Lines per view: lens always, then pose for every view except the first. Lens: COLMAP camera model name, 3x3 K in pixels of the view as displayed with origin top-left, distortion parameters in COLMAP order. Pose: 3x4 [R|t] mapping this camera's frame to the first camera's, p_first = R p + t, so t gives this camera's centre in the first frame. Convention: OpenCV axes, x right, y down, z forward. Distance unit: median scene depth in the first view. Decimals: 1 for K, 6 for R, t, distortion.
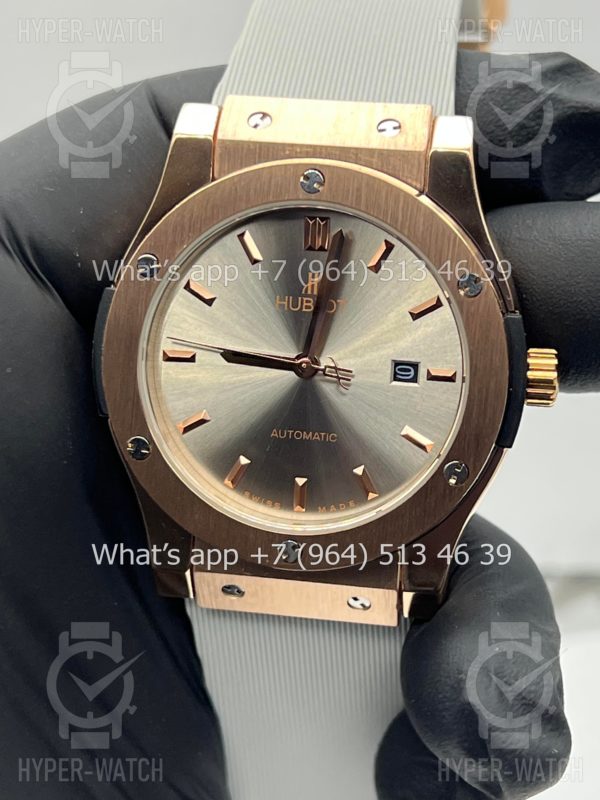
lens RADIAL K [[1794.8, 0, 303.4], [0, 1794.8, 393.0], [0, 0, 1]] dist [0.282604, 0.000000]
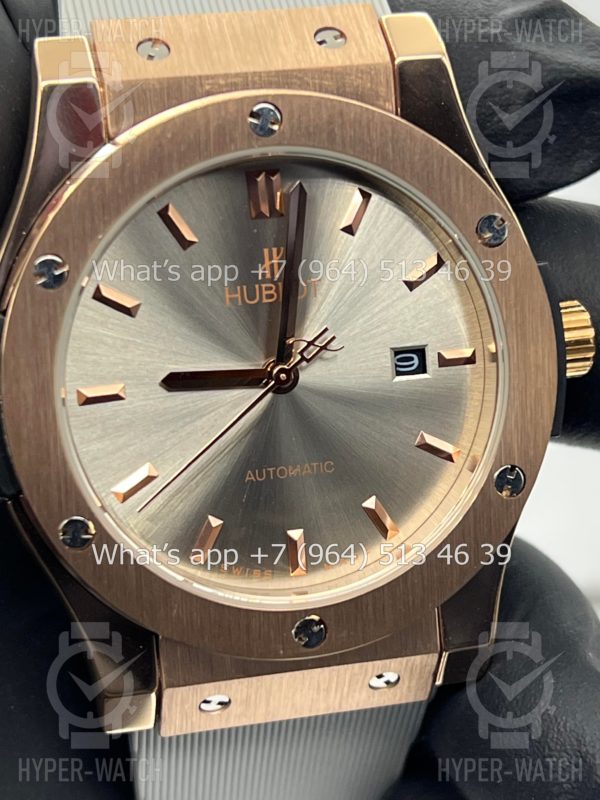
lens RADIAL K [[1794.8, 0, 298.0], [0, 1794.8, 402.3], [0, 0, 1]] dist [0.282604, 0.000000]
pose [[0.928224, -0.174225, 0.328704, -0.233298], [0.176793, 0.983995, 0.022309, -0.019764], [-0.327330, 0.037405, 0.944169, 0.311660]]
